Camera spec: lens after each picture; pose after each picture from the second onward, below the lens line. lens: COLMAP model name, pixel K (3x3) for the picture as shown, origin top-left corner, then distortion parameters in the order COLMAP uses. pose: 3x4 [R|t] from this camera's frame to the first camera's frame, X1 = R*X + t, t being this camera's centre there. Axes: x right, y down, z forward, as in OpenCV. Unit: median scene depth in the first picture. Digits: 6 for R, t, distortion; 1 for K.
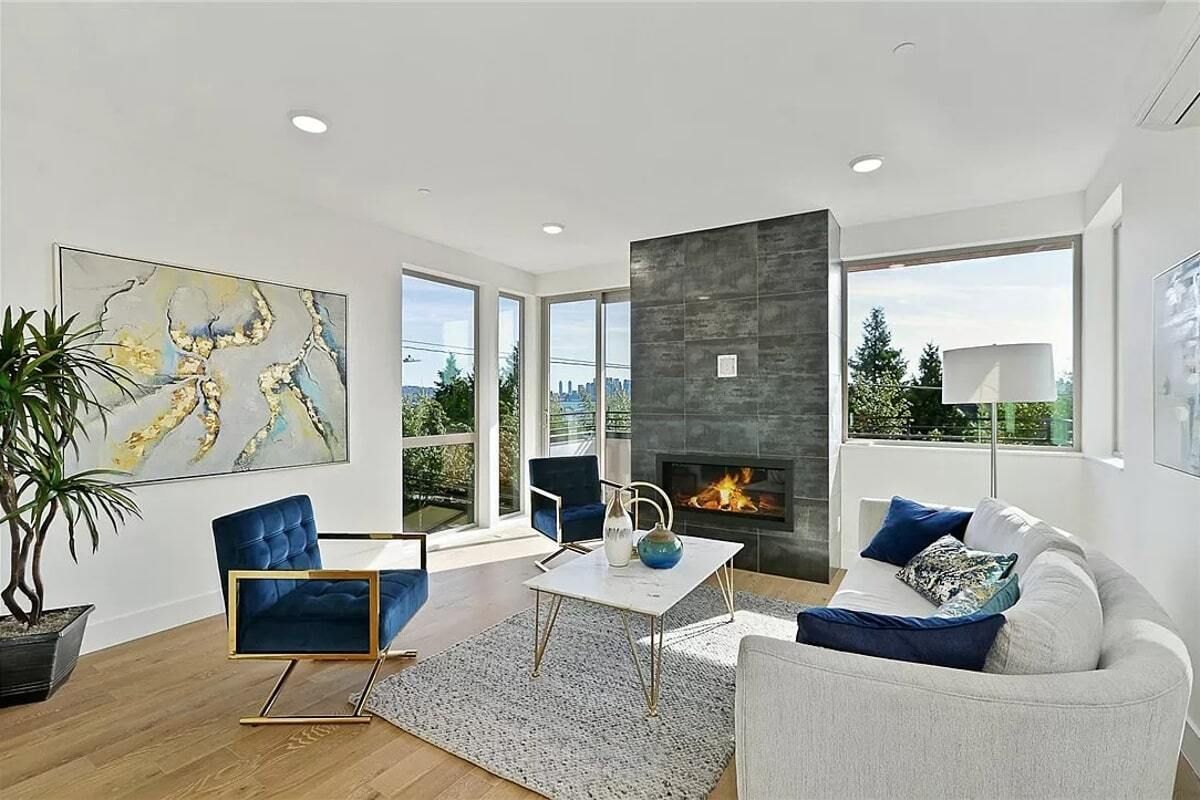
lens RADIAL K [[541.7, 0, 602.5], [0, 541.7, 397.7], [0, 0, 1]] dist [-0.001541, 0.000255]
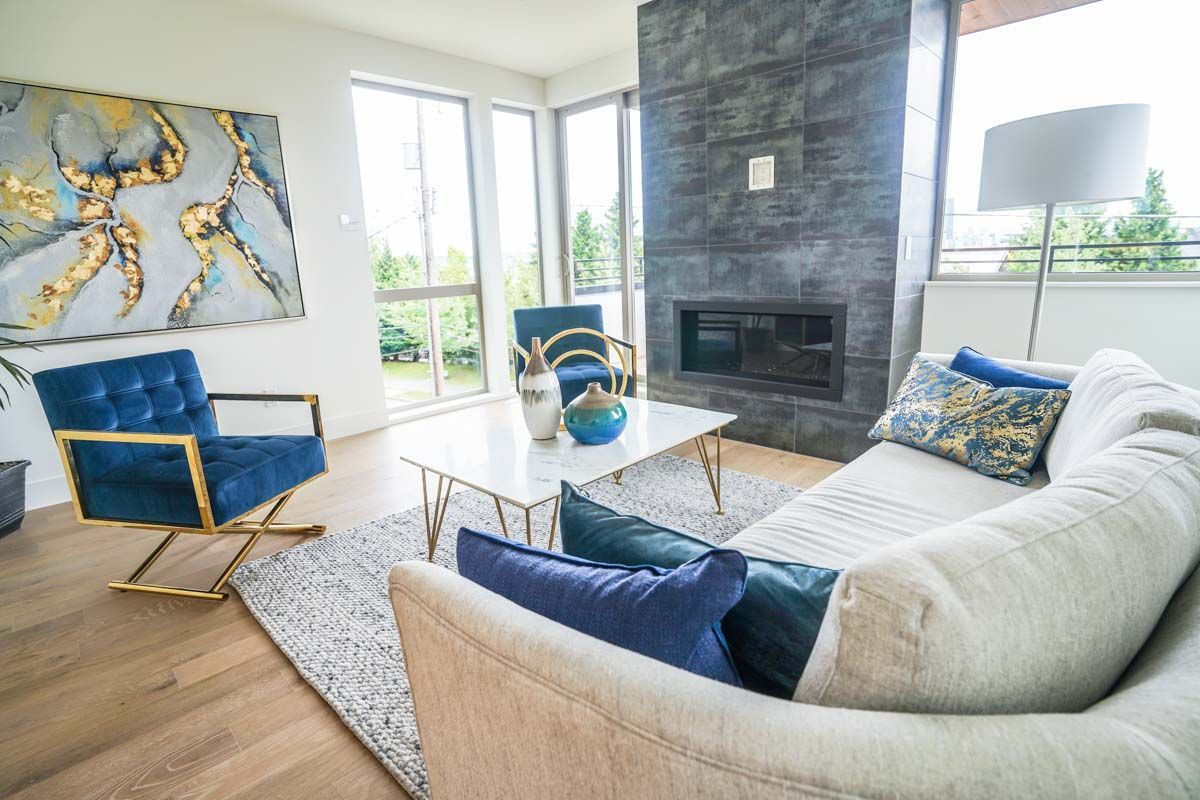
lens RADIAL K [[590.1, 0, 600.6], [0, 590.1, 396.0], [0, 0, 1]] dist [-0.077870, 0.041730]
pose [[0.976901, 0.011413, -0.213385, 0.201807], [0.037727, 0.973675, 0.224796, 0.049474], [0.210333, -0.227654, 0.950754, 0.175967]]
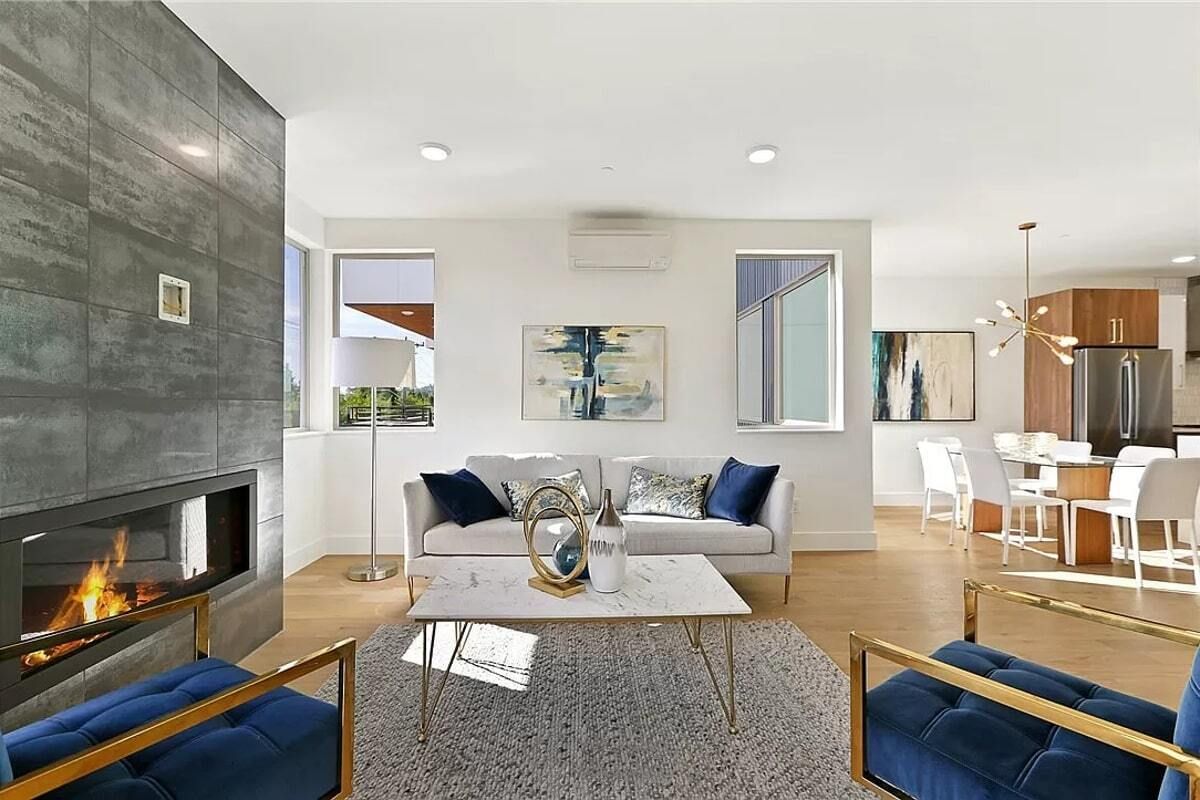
lens RADIAL K [[523.6, 0, 600.0], [0, 523.6, 400.0], [0, 0, 1]] dist [-0.010033, -0.000092]
pose [[-0.547606, 0.007281, 0.836705, -0.397424], [-0.002538, 0.999943, -0.010363, 0.038479], [-0.836733, -0.007799, -0.547556, 0.991322]]
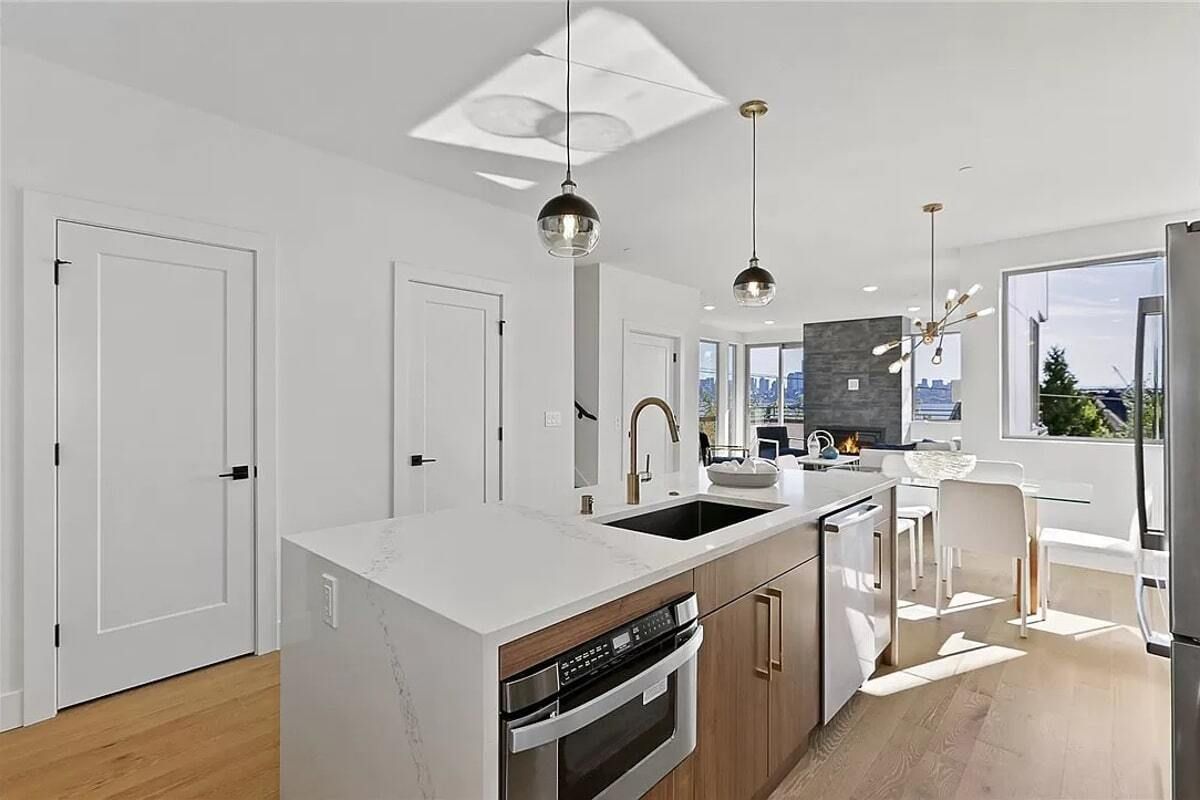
lens RADIAL K [[553.1, 0, 600.0], [0, 553.1, 400.0], [0, 0, 1]] dist [-0.014390, 0.000086]
pose [[0.983066, 0.006058, -0.183151, -0.379906], [-0.005471, 0.999978, 0.003709, 0.000188], [0.183170, -0.002644, 0.983078, -1.420470]]
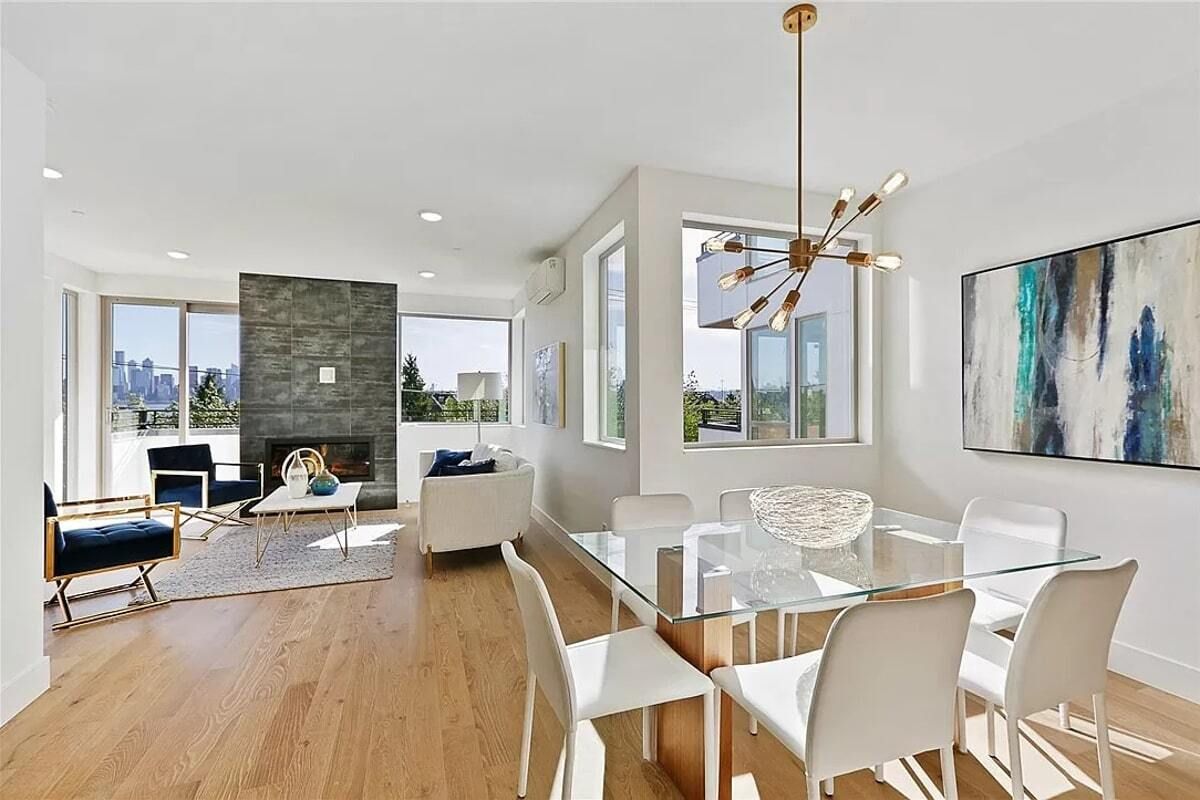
lens RADIAL K [[541.7, 0, 602.5], [0, 541.7, 397.7], [0, 0, 1]] dist [-0.001541, 0.000255]
pose [[0.622555, 0.006177, 0.782552, -0.476474], [-0.002288, 0.999979, -0.006072, 0.010267], [-0.782573, 0.001989, 0.622556, -0.516908]]
